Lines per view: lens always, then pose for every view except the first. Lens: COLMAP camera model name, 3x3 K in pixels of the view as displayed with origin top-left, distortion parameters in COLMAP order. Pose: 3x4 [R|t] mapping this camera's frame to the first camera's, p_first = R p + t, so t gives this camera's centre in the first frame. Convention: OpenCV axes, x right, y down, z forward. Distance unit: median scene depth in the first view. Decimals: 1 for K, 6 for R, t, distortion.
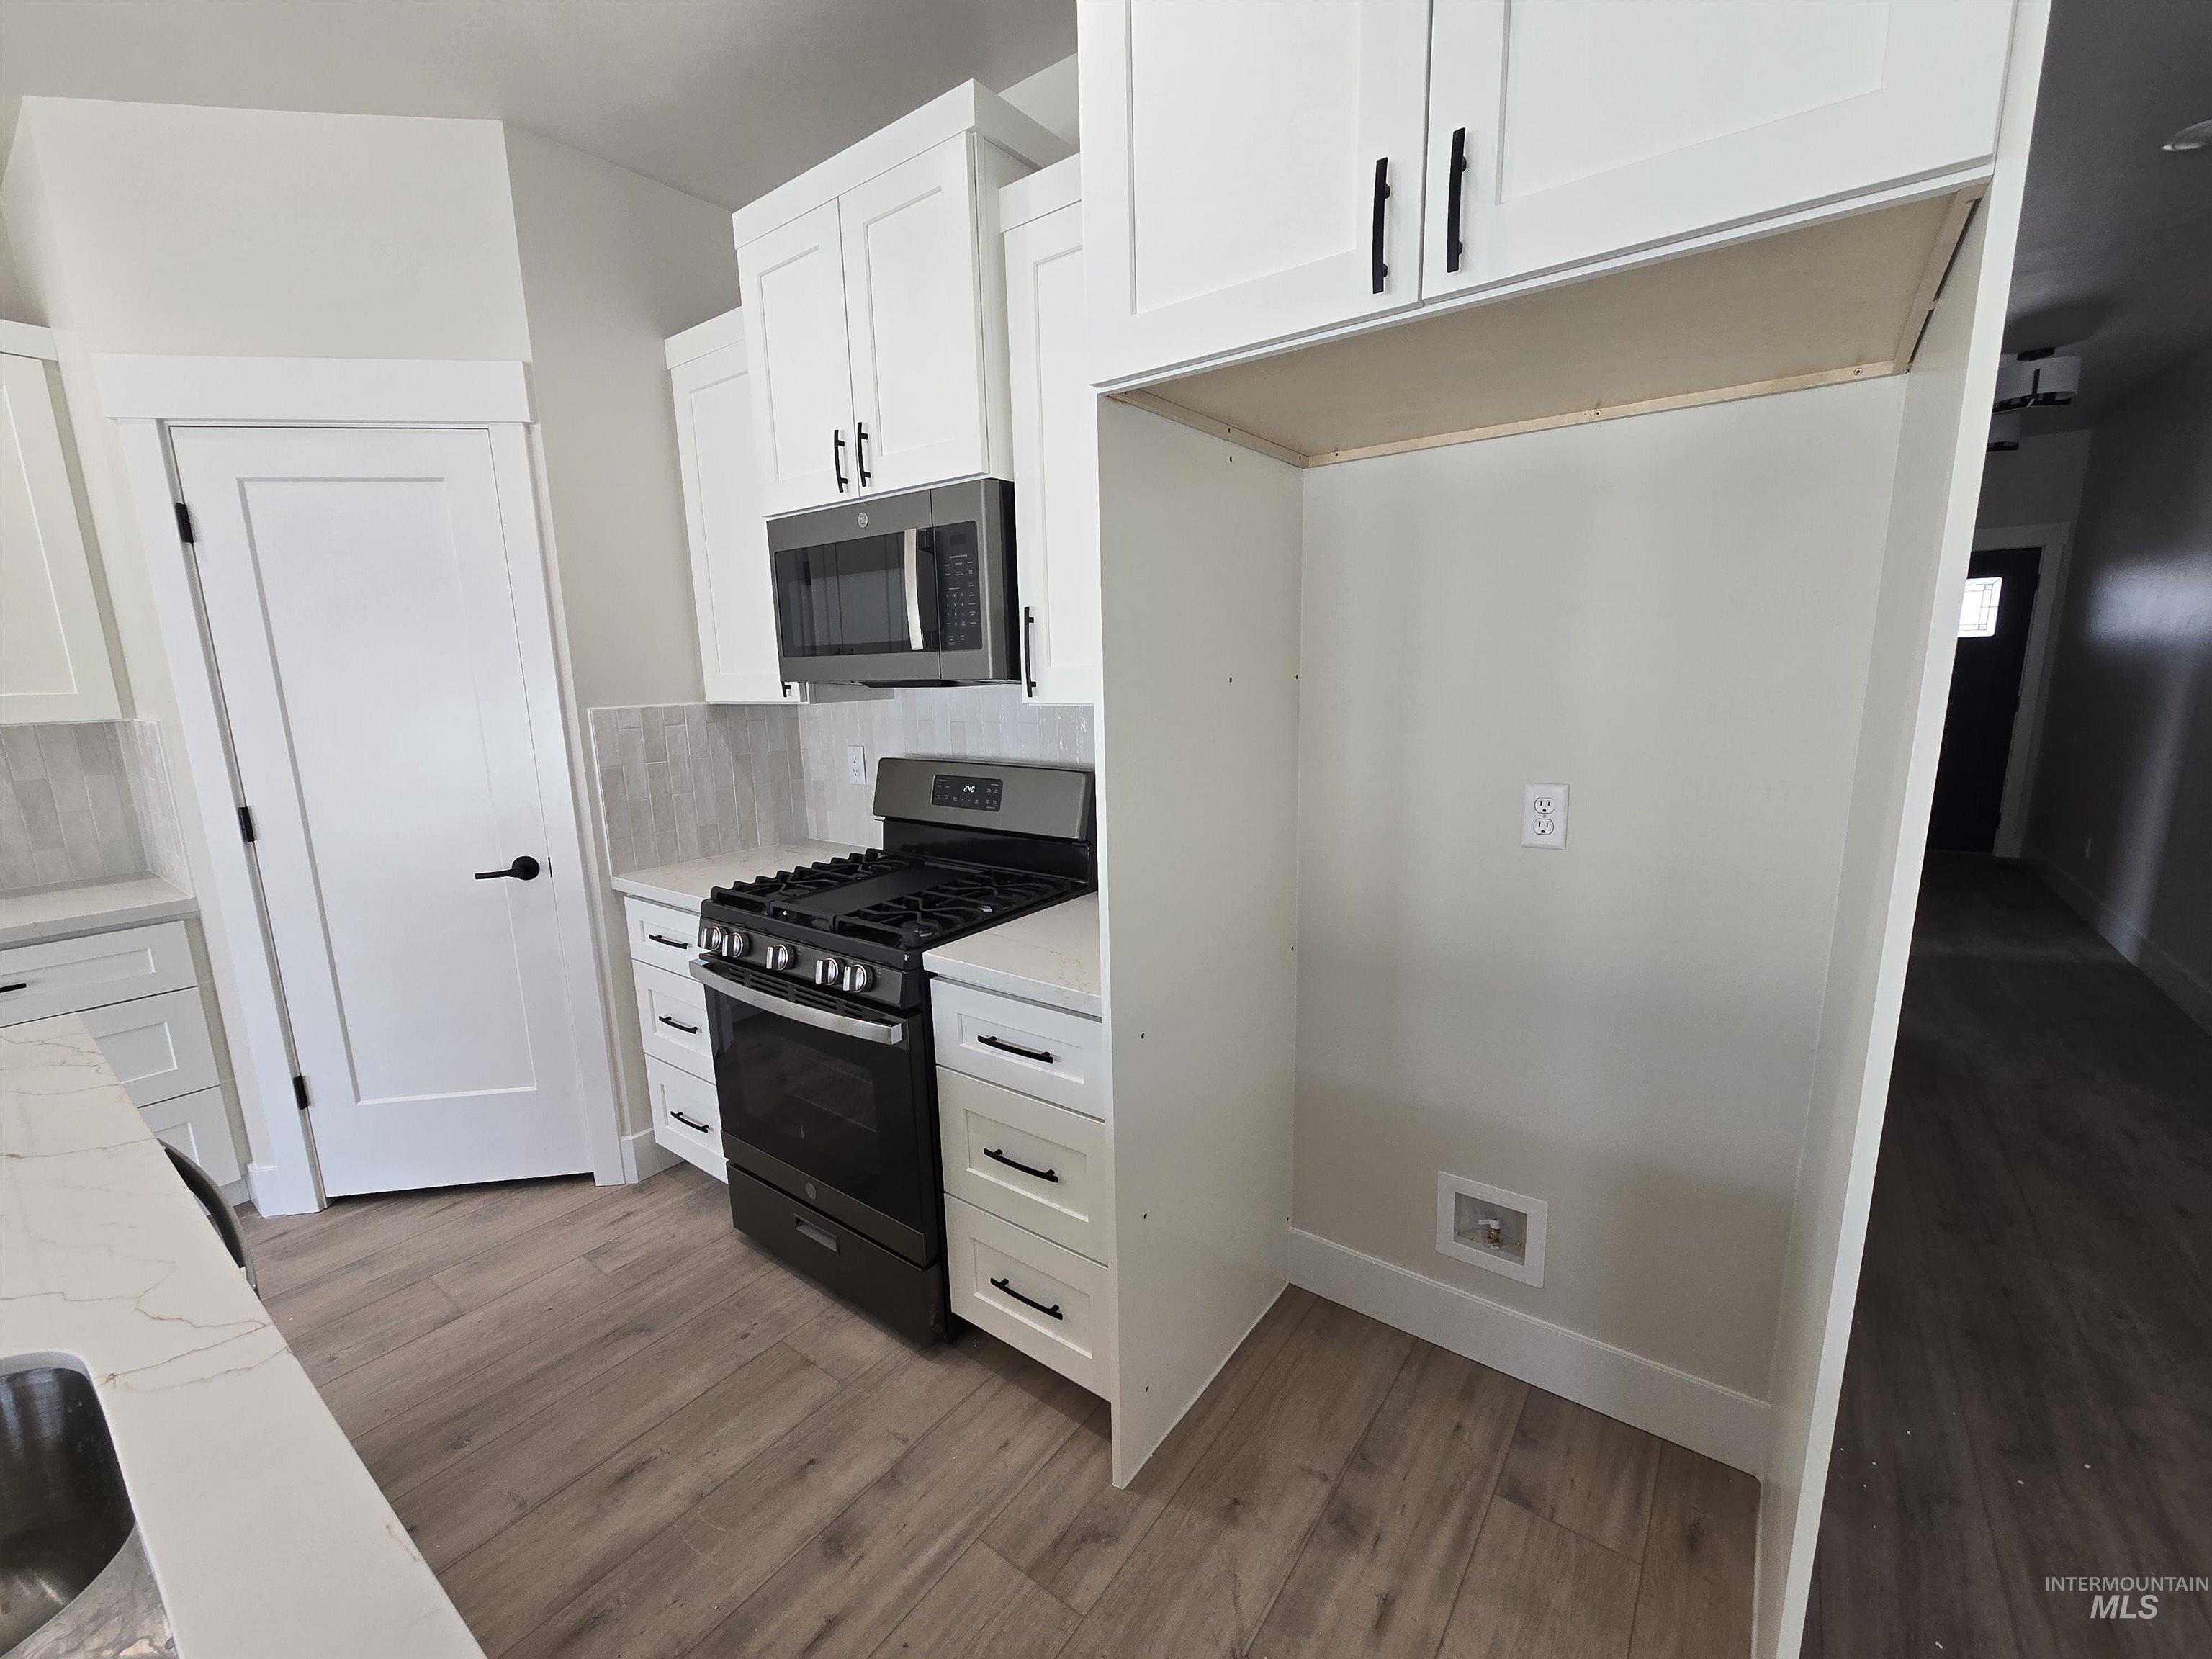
lens RADIAL K [[910.8, 0, 1099.2], [0, 910.8, 840.3], [0, 0, 1]] dist [-0.008875, 0.004228]
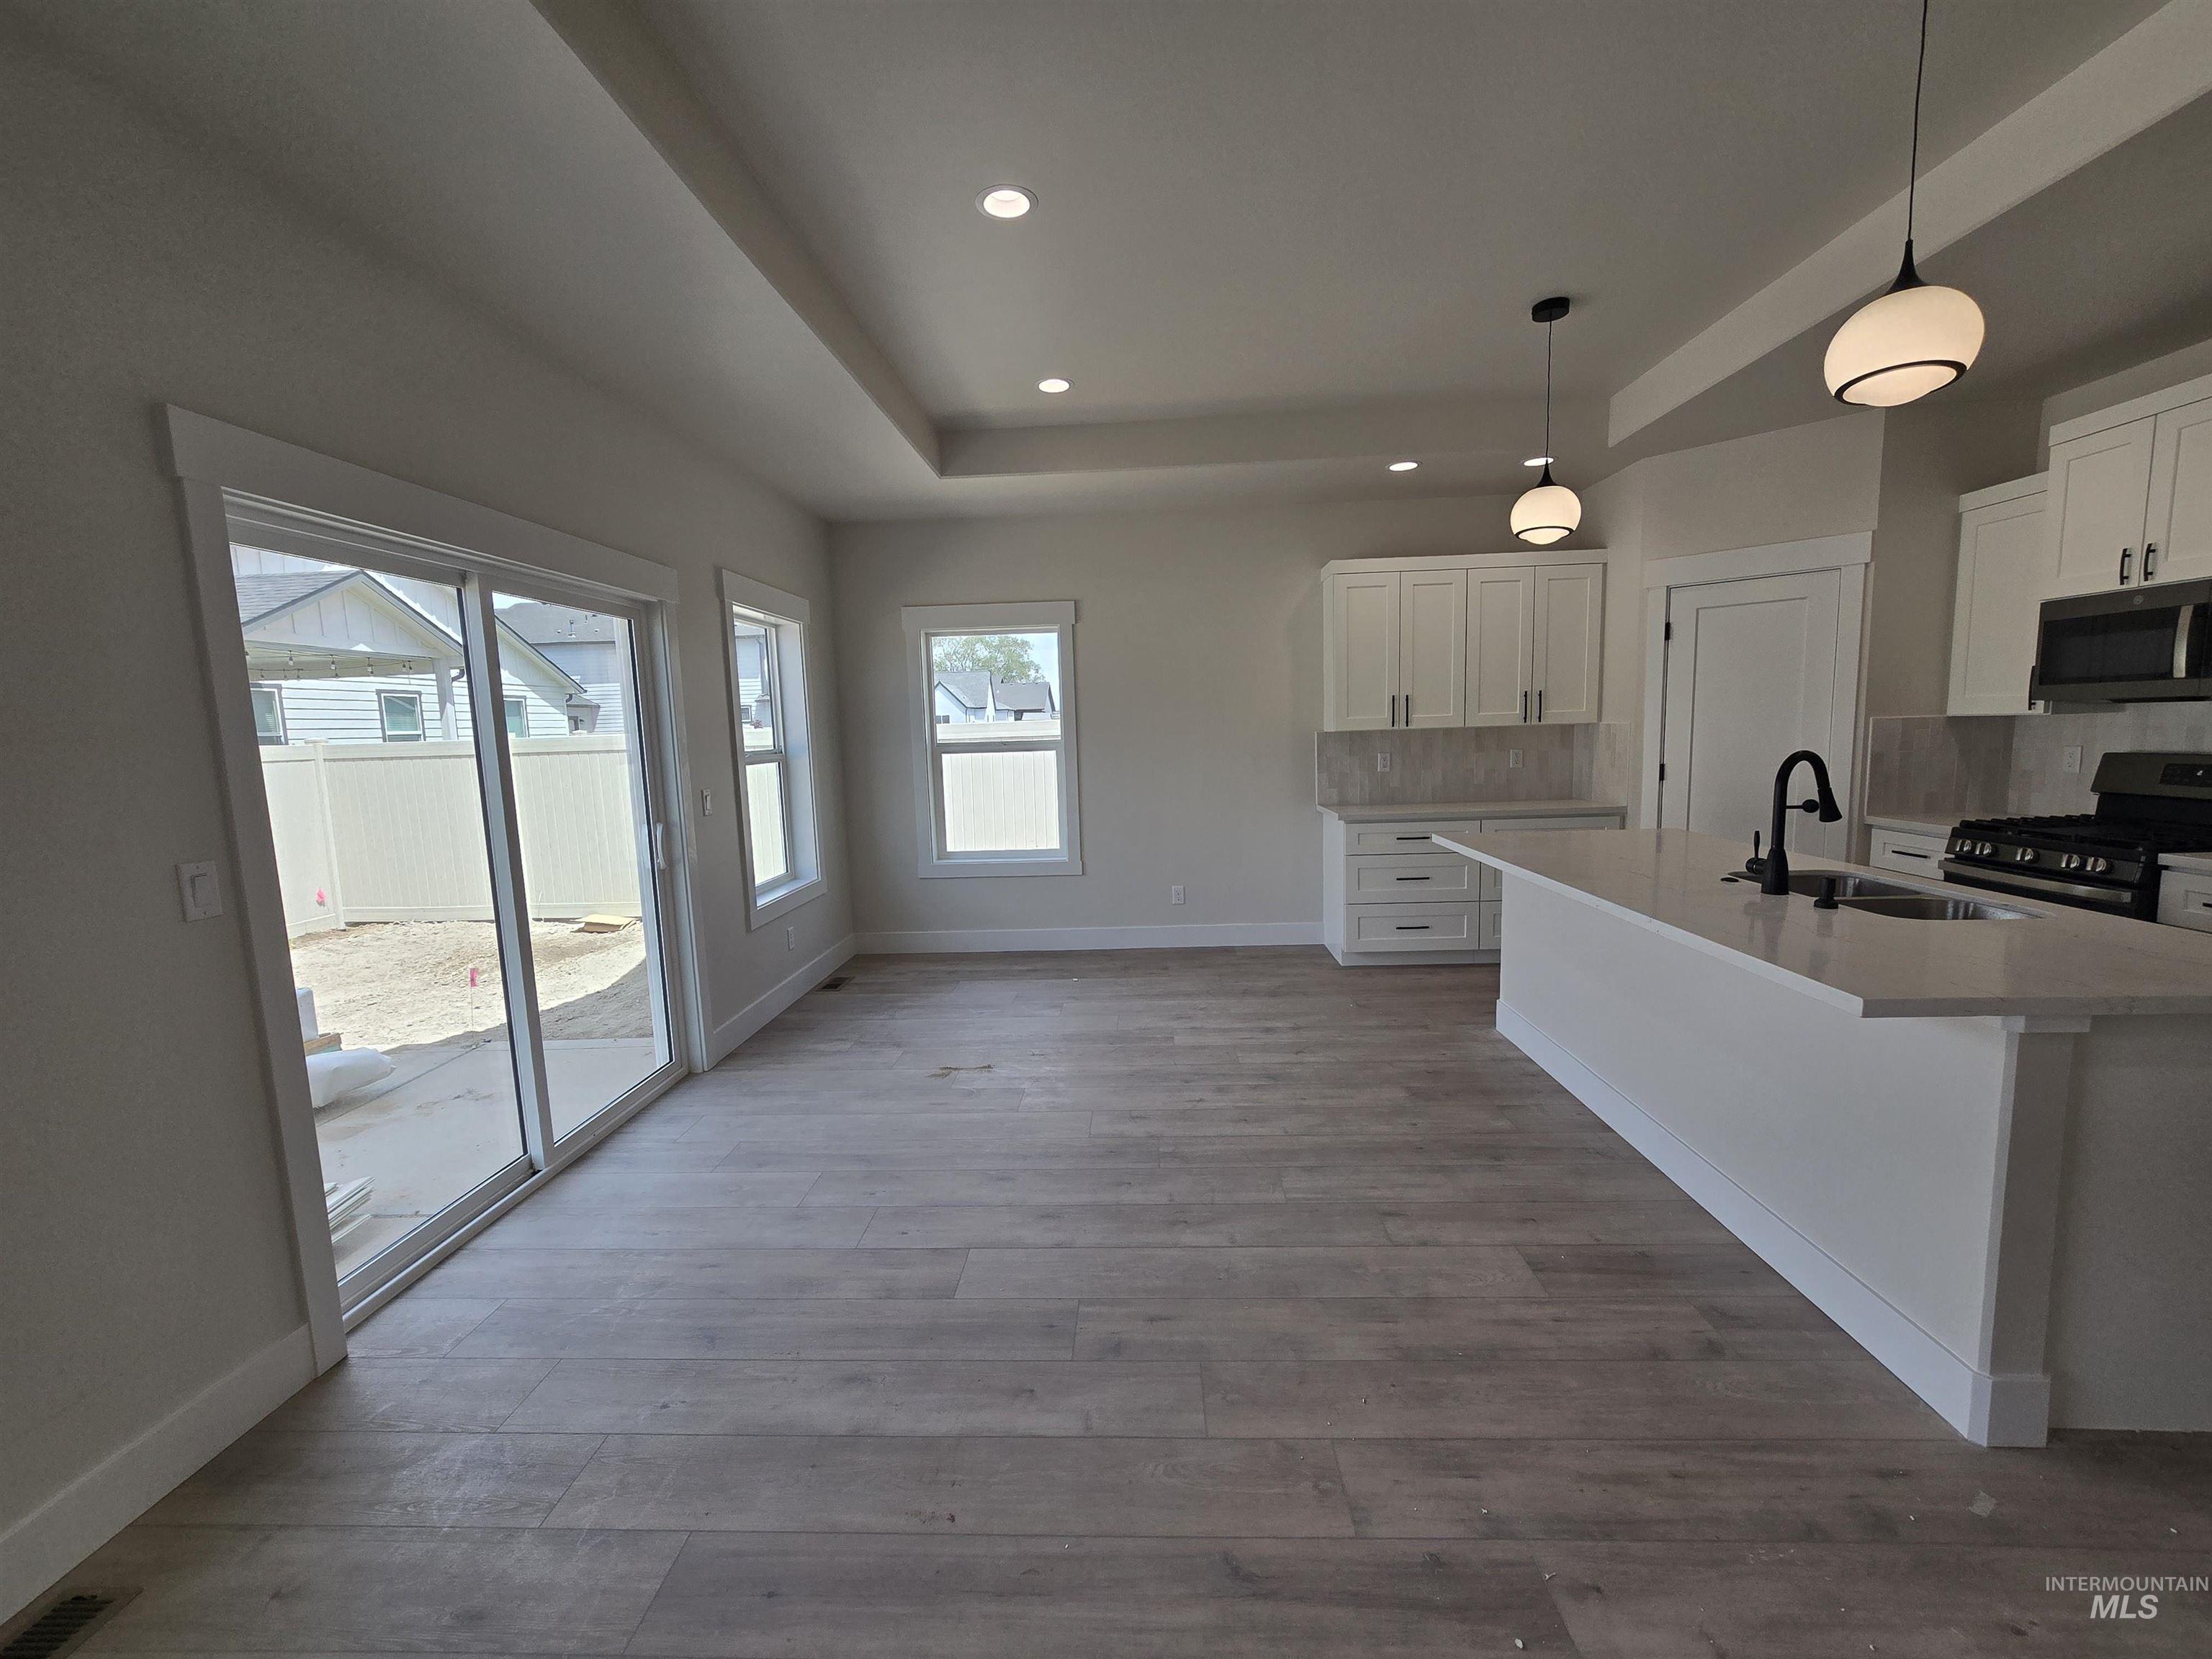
lens RADIAL K [[910.8, 0, 1102.7], [0, 910.8, 836.9], [0, 0, 1]] dist [-0.008875, 0.004228]
pose [[0.559258, 0.106648, -0.822105, 0.081050], [-0.137472, 0.989891, 0.034895, 0.258944], [0.817516, 0.093501, 0.568265, -1.359689]]
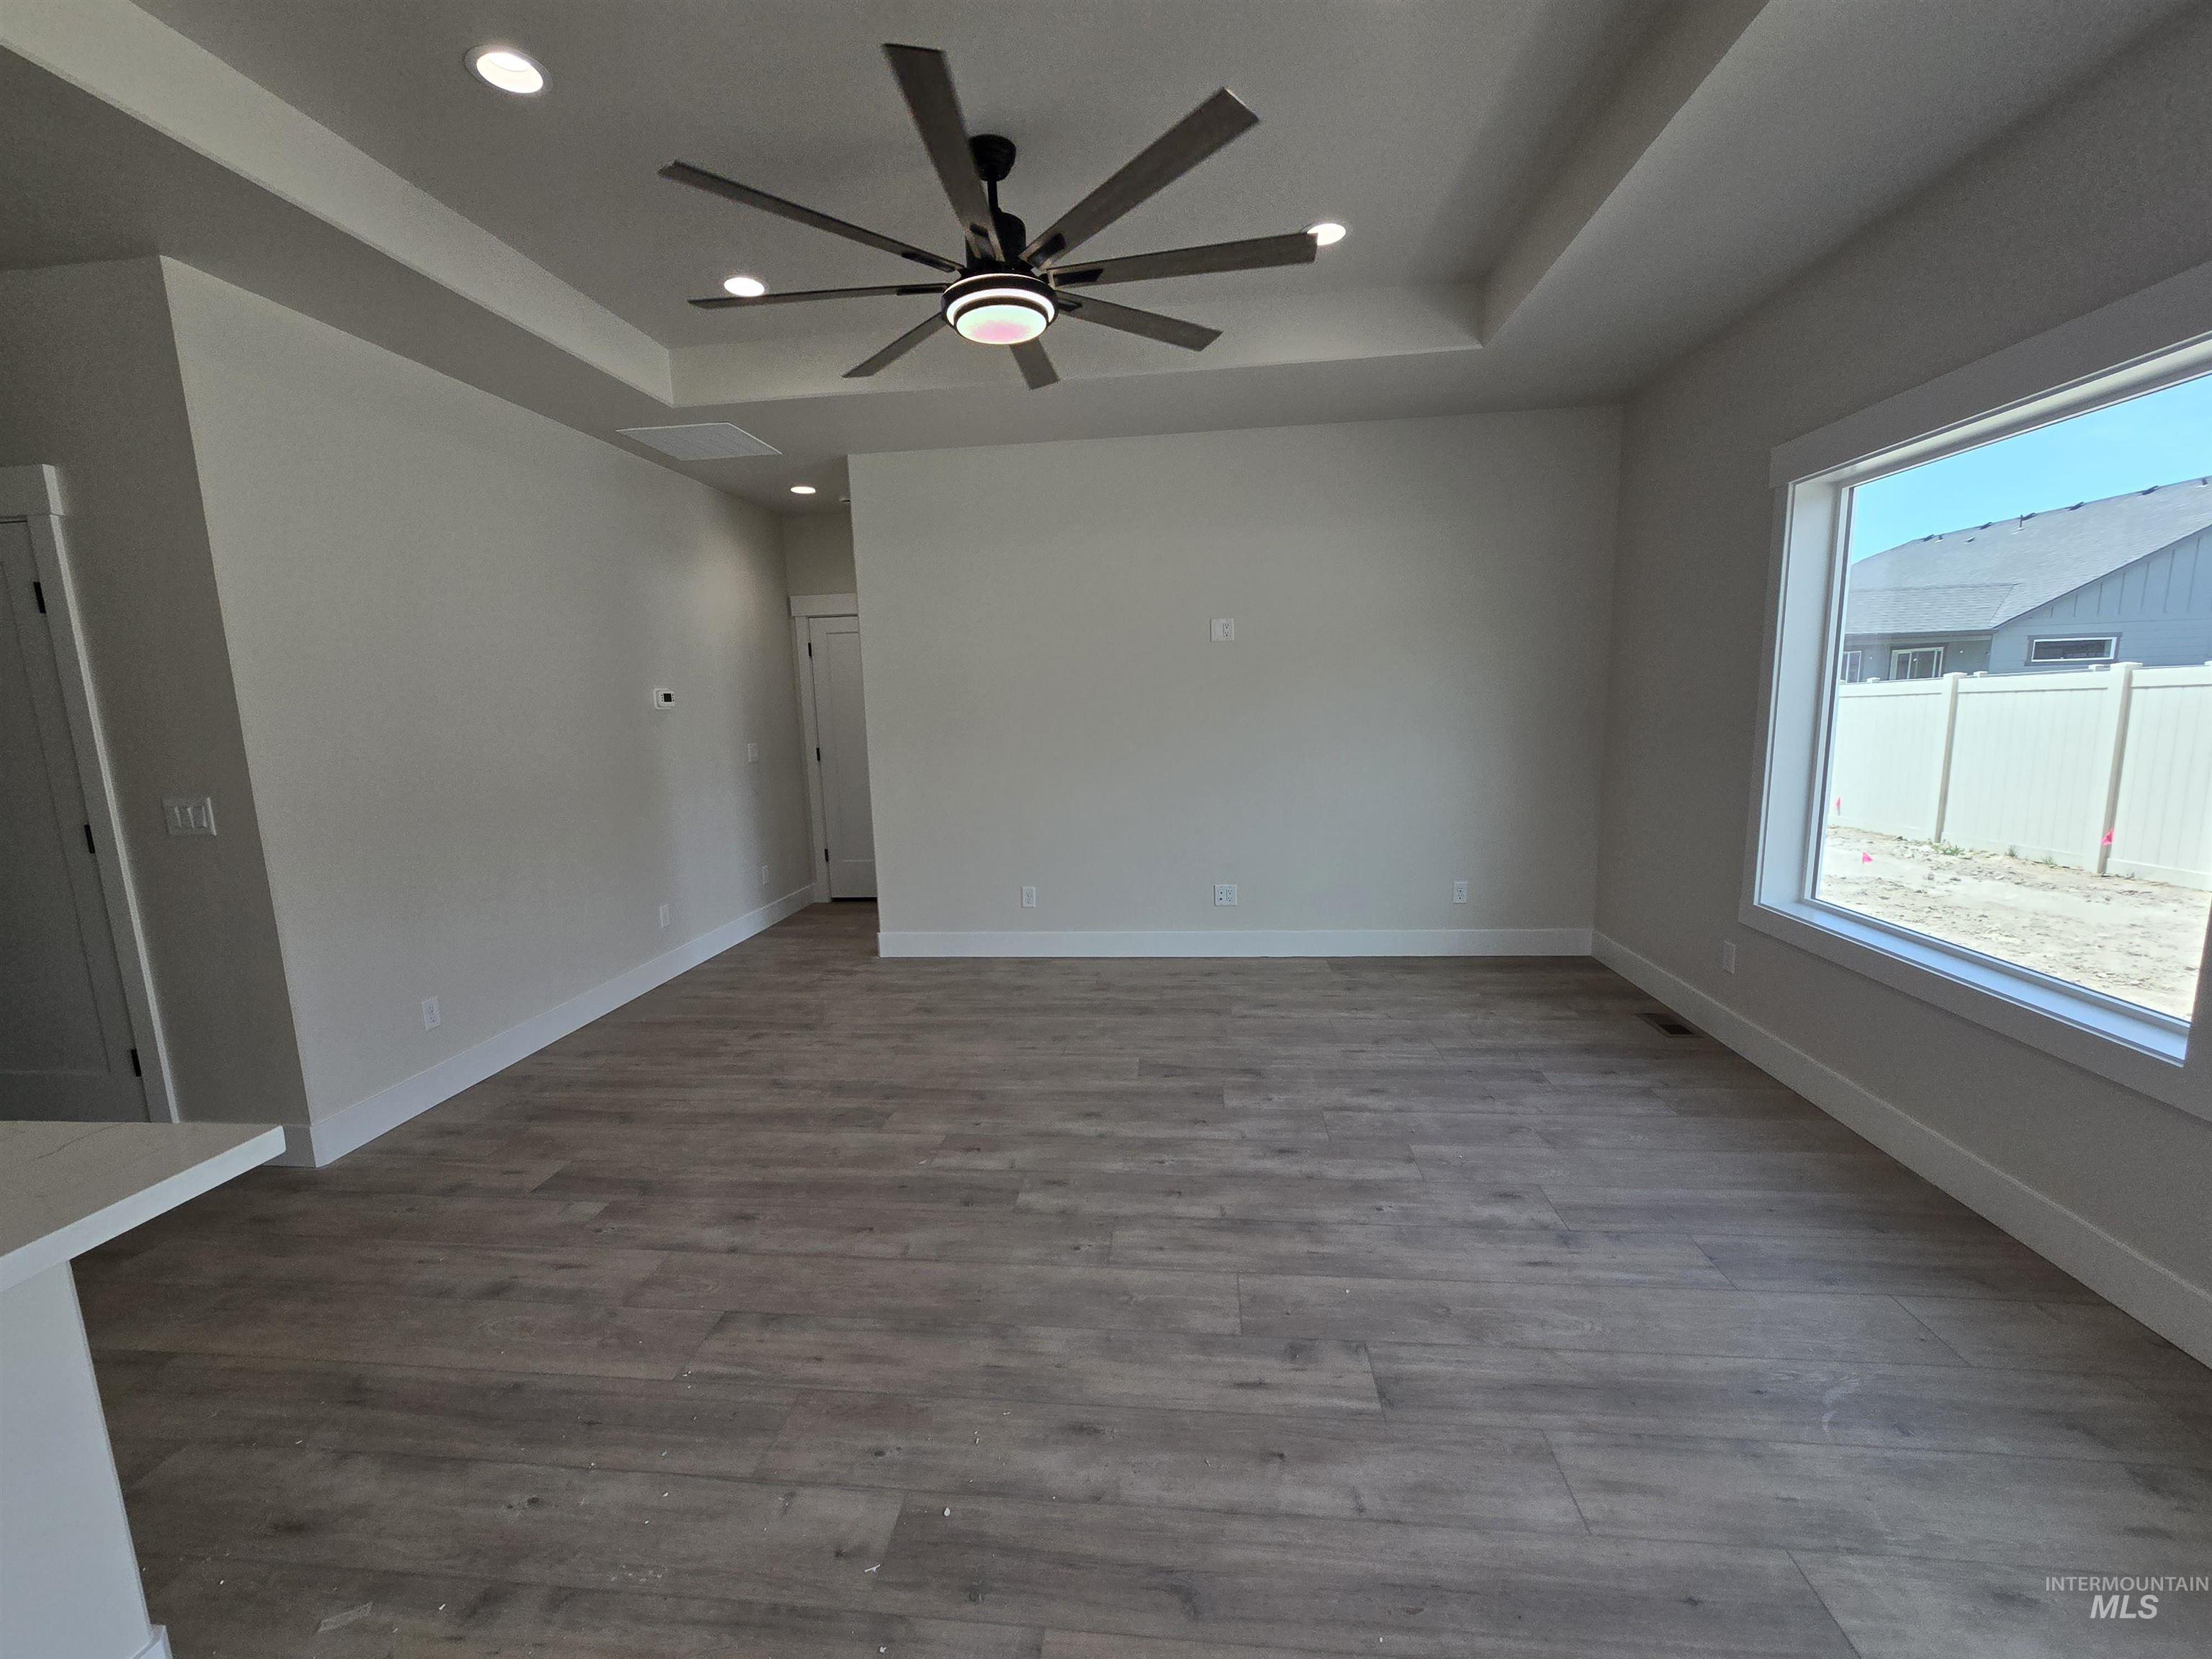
lens RADIAL K [[910.8, 0, 1097.0], [0, 910.8, 832.6], [0, 0, 1]] dist [-0.008875, 0.004228]
pose [[-0.503759, -0.083706, 0.859779, -0.915361], [0.206615, 0.954730, 0.214009, 0.143863], [-0.838771, 0.285453, -0.463659, -0.581727]]
